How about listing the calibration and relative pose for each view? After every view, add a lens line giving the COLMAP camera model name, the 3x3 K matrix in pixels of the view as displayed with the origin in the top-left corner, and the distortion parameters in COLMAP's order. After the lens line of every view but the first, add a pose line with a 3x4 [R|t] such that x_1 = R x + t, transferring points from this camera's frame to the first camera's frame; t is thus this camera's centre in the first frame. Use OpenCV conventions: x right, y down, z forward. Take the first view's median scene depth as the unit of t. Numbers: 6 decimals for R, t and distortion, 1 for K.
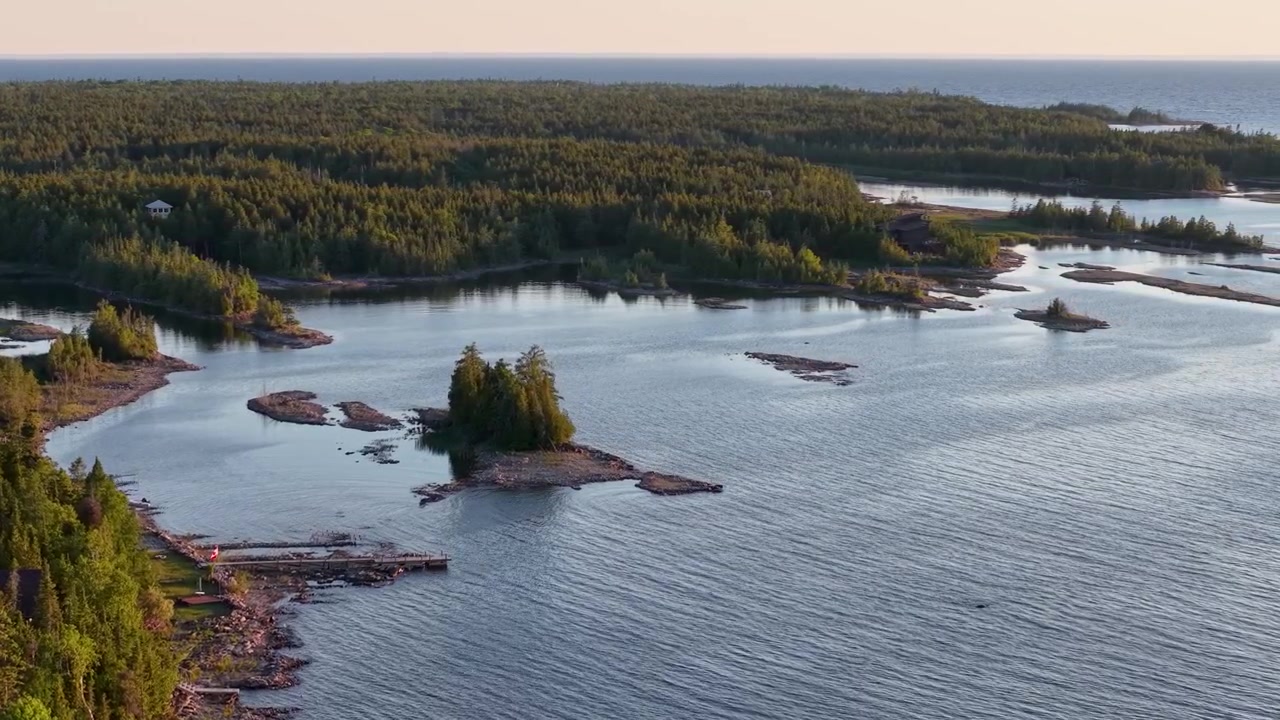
lens RADIAL K [[1778.4, 0, 640.0], [0, 1778.4, 360.0], [0, 0, 1]] dist [-0.015133, 0.014719]
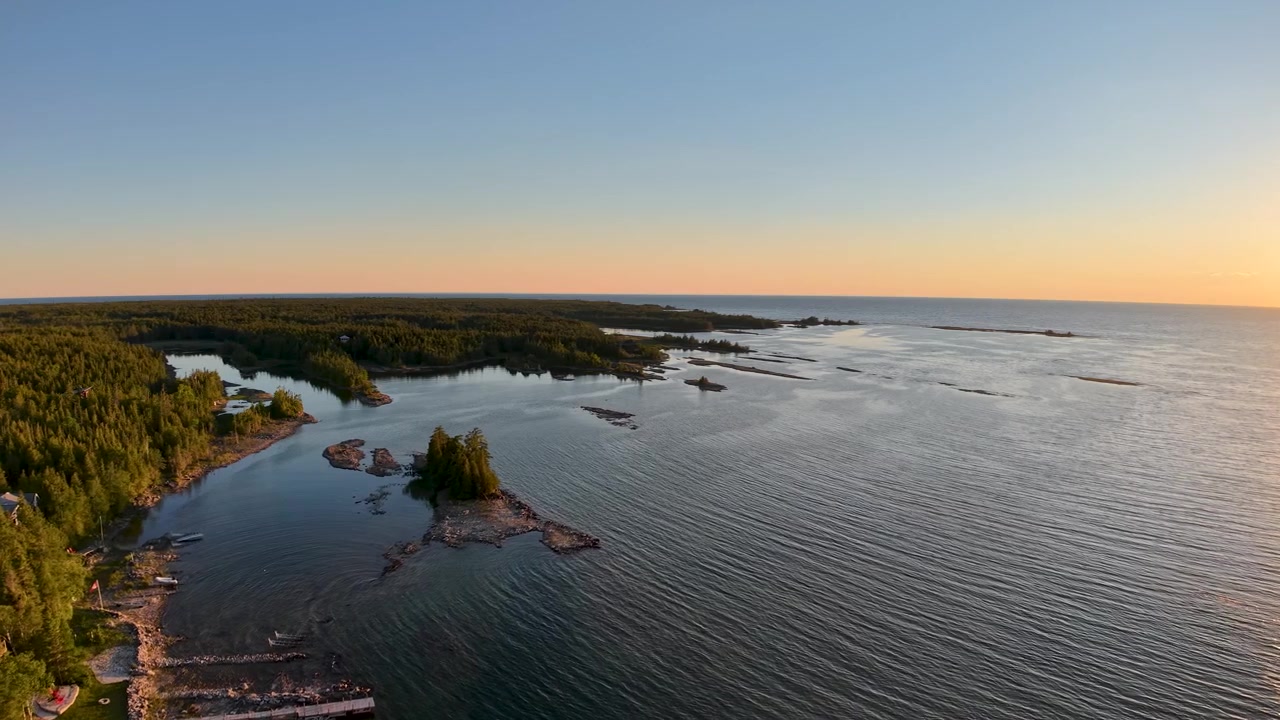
lens RADIAL K [[1778.4, 0, 640.0], [0, 1778.4, 360.0], [0, 0, 1]] dist [-0.015133, 0.014719]
pose [[0.998890, -0.002722, 0.047032, 0.039034], [0.006817, 0.996174, -0.087129, 0.173257], [-0.046615, 0.087353, 0.995086, -1.585357]]
